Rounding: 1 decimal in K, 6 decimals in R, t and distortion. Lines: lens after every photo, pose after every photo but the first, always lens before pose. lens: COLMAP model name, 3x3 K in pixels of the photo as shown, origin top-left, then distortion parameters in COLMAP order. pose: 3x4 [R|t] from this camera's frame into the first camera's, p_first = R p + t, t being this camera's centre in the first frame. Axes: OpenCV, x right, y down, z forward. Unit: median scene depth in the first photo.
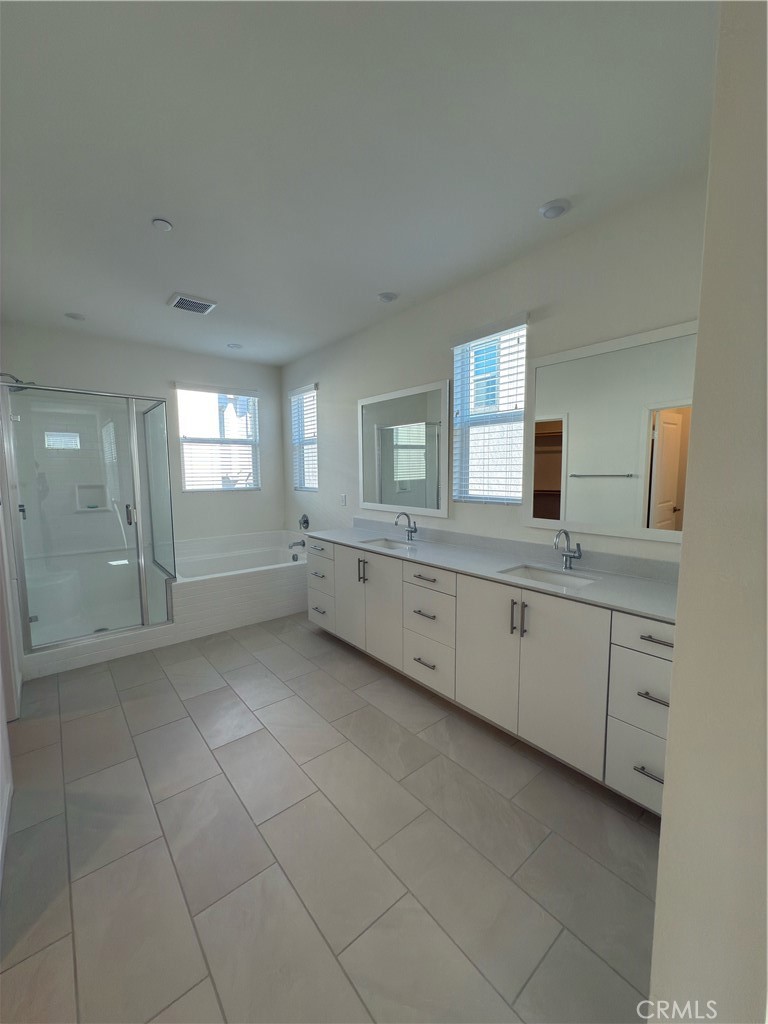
lens RADIAL K [[410.9, 0, 388.7], [0, 410.9, 508.0], [0, 0, 1]] dist [0.002768, 0.000162]
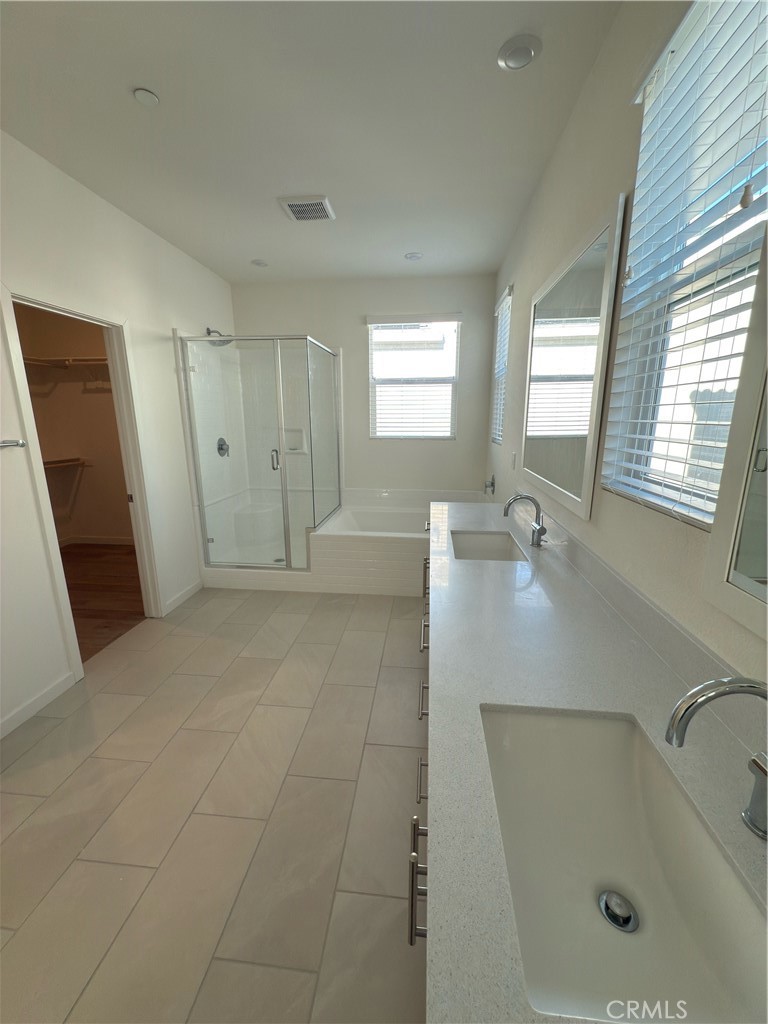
lens RADIAL K [[410.9, 0, 382.1], [0, 410.9, 516.1], [0, 0, 1]] dist [0.002768, 0.000162]
pose [[0.691390, 0.185112, -0.698365, 0.283375], [-0.071775, 0.979436, 0.188556, -0.058368], [0.718908, -0.080241, 0.690459, 0.455306]]
